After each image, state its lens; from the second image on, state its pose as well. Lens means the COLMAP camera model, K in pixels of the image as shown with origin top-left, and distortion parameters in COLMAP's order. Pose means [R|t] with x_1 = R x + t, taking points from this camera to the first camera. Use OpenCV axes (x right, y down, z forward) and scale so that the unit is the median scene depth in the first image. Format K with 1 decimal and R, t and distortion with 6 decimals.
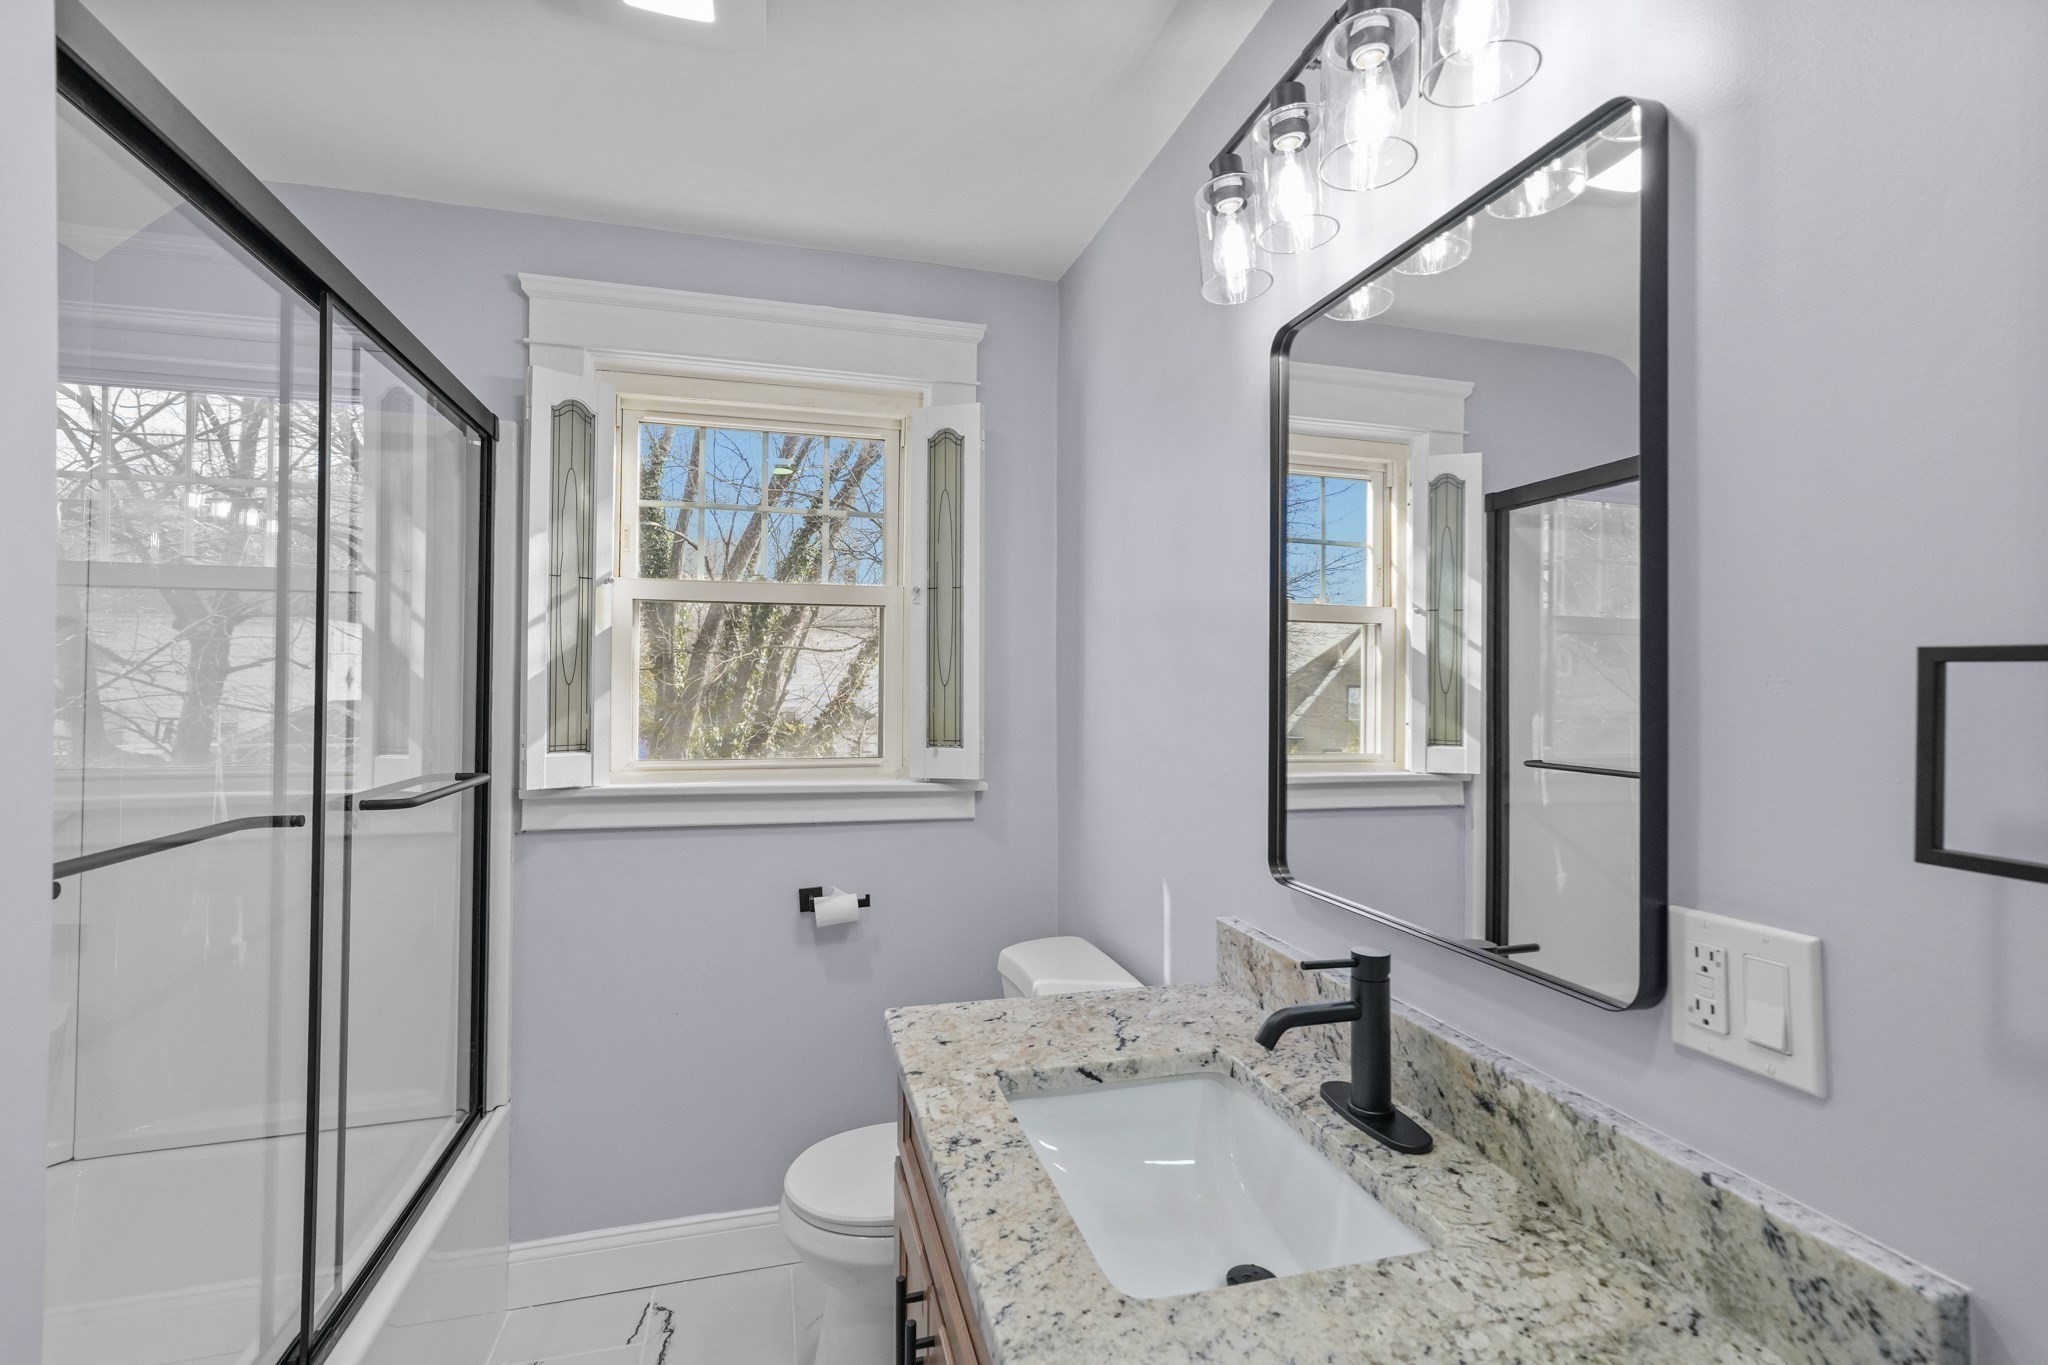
lens RADIAL K [[932.6, 0, 1015.1], [0, 932.6, 670.4], [0, 0, 1]] dist [-0.017589, 0.014051]
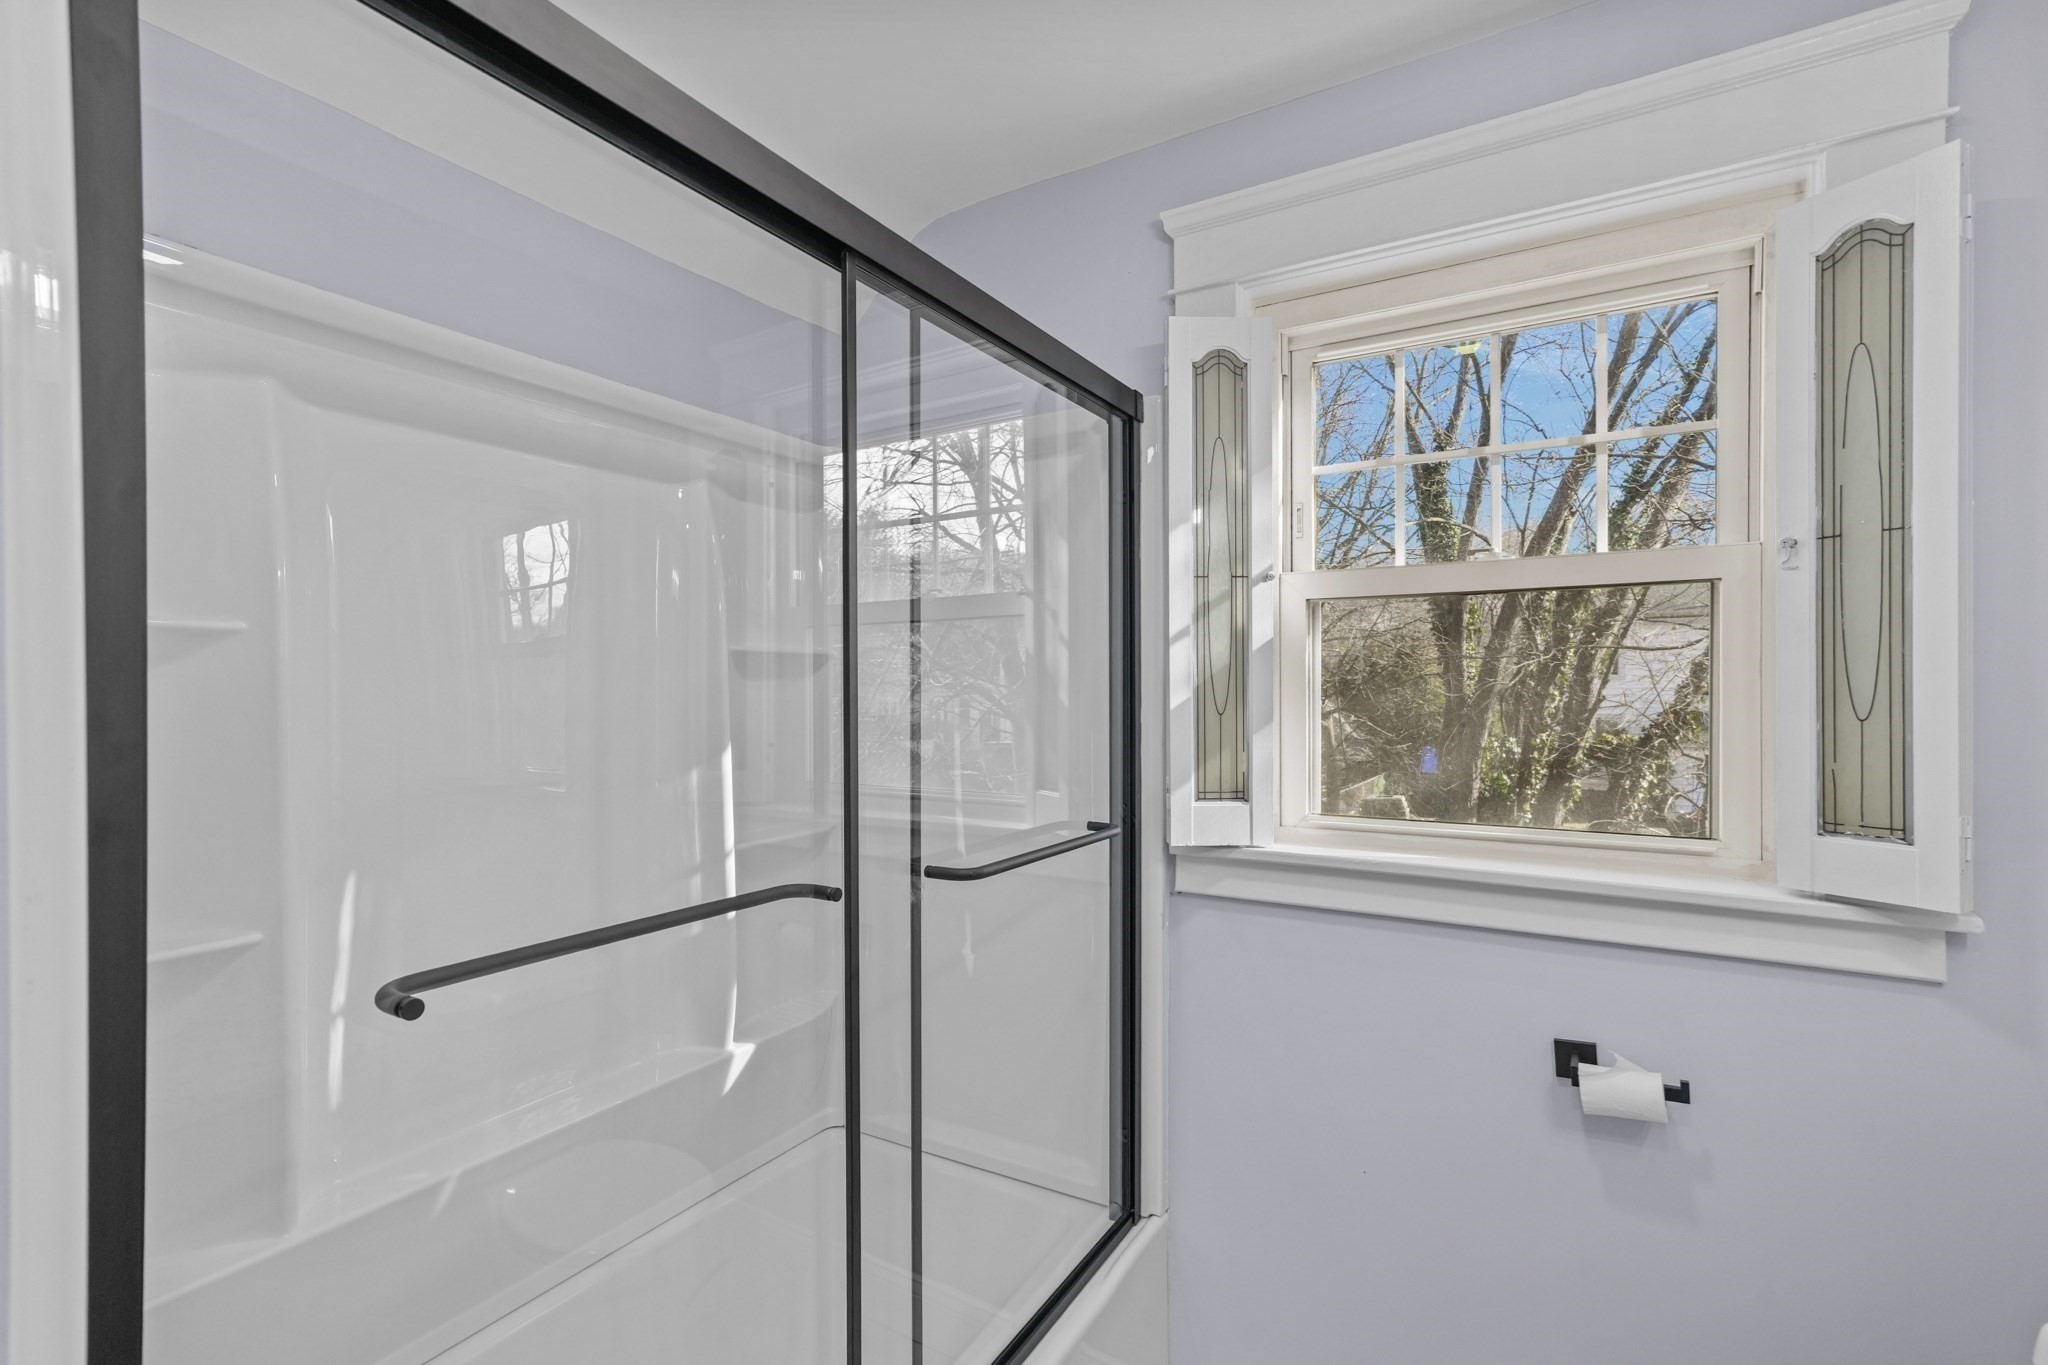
lens RADIAL K [[932.6, 0, 1020.5], [0, 932.6, 692.1], [0, 0, 1]] dist [-0.017589, 0.014051]
pose [[0.692107, -0.004626, -0.721780, -0.028963], [0.018748, 0.999757, 0.011569, -0.015786], [0.721551, -0.021539, 0.692026, 0.328020]]
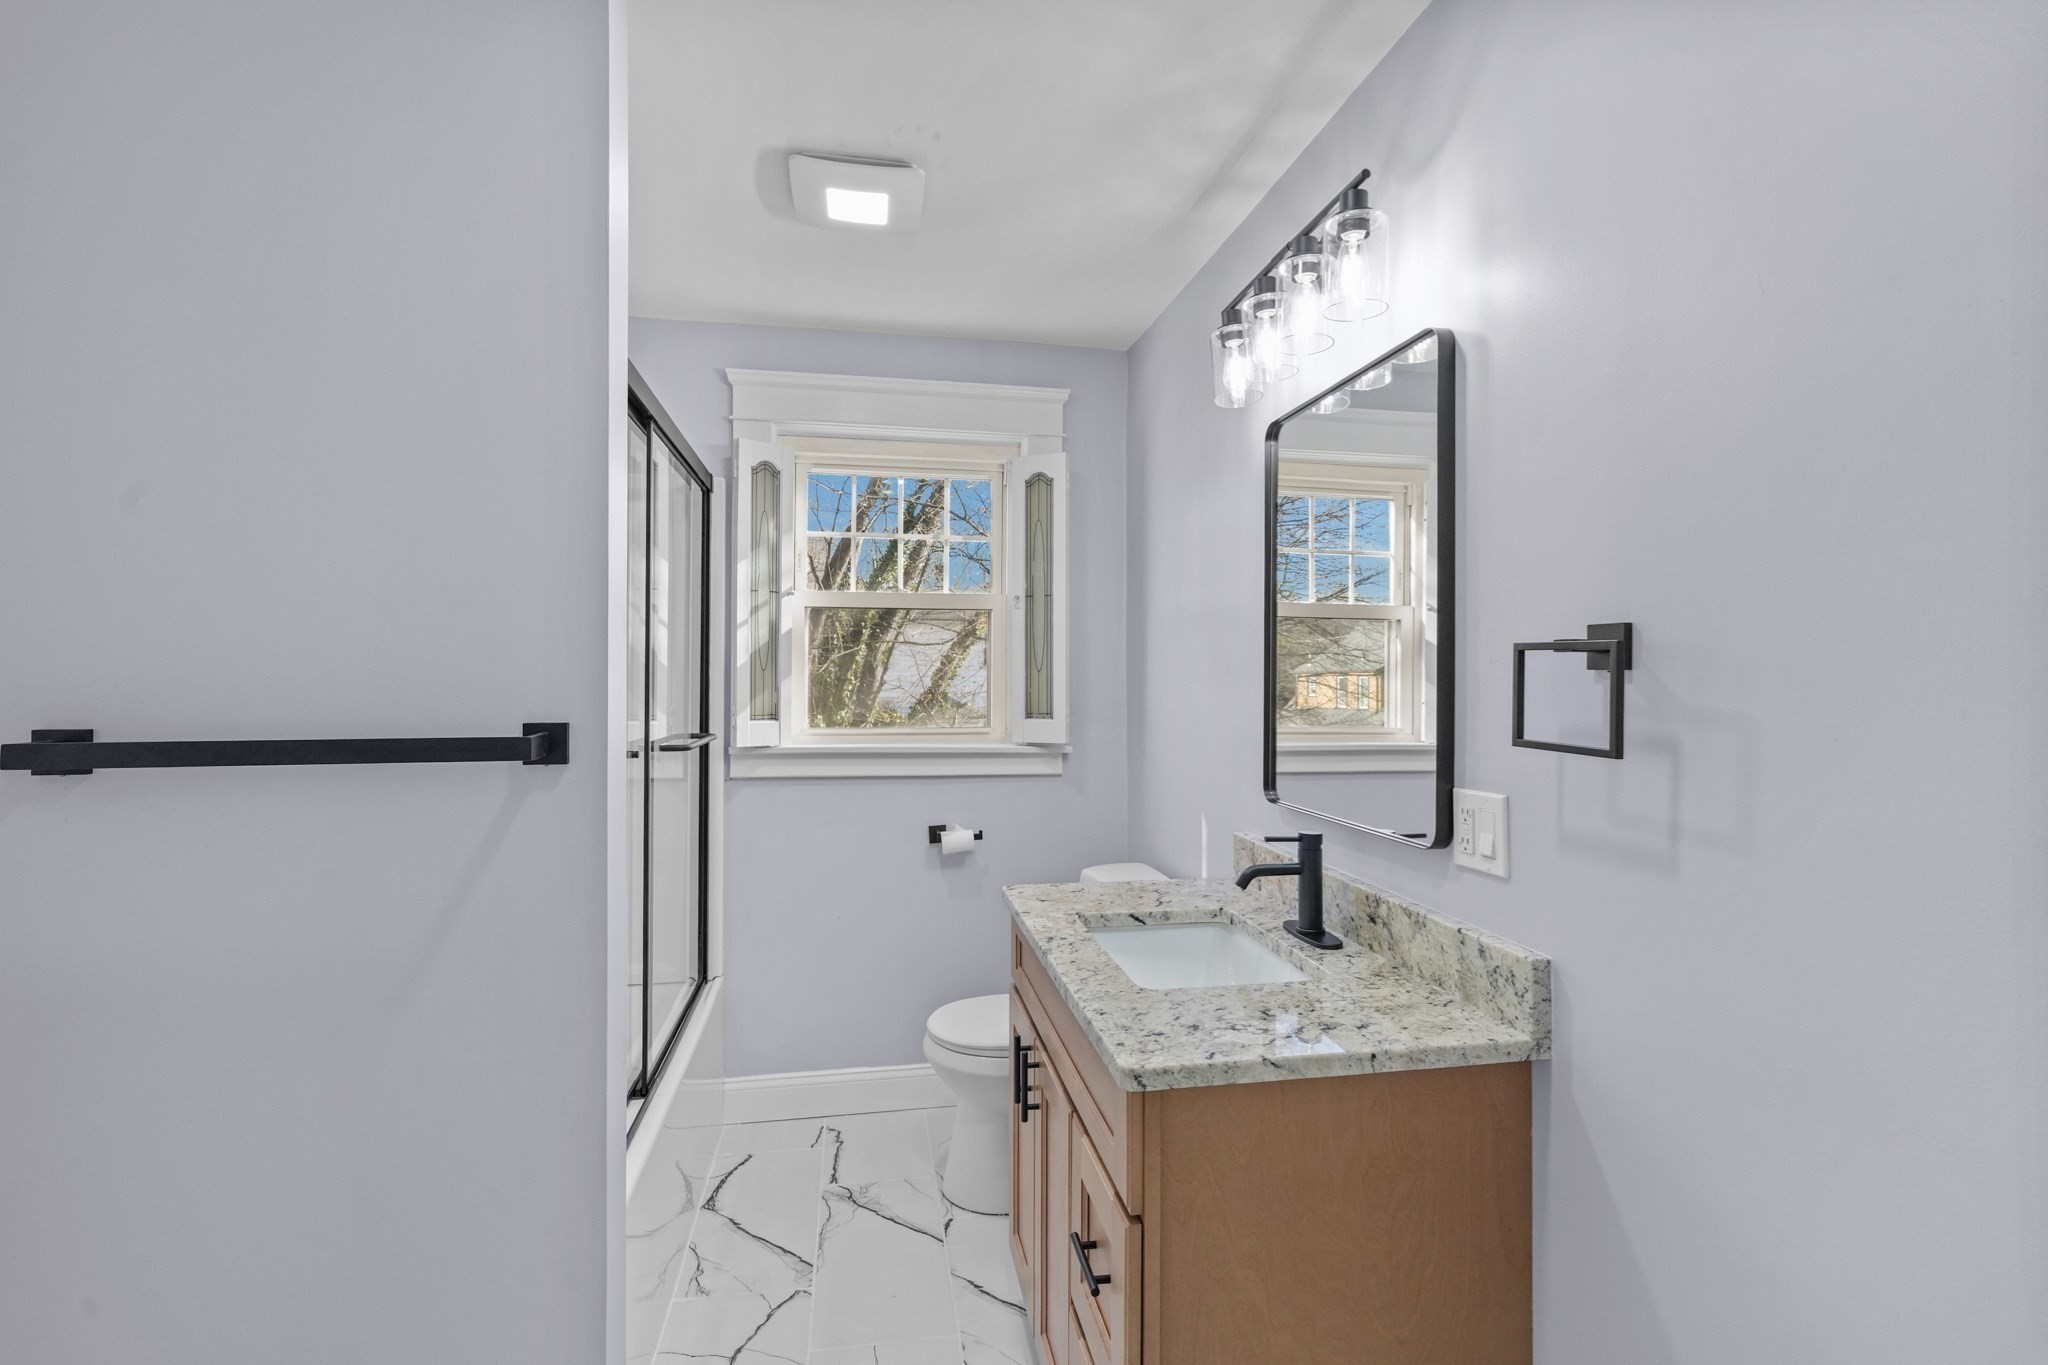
lens RADIAL K [[932.6, 0, 1012.9], [0, 932.6, 665.8], [0, 0, 1]] dist [-0.017589, 0.014051]
pose [[0.995446, -0.002528, -0.095293, 0.012937], [0.002948, 0.999987, 0.004262, 0.003593], [0.095281, -0.004523, 0.995440, -0.316388]]
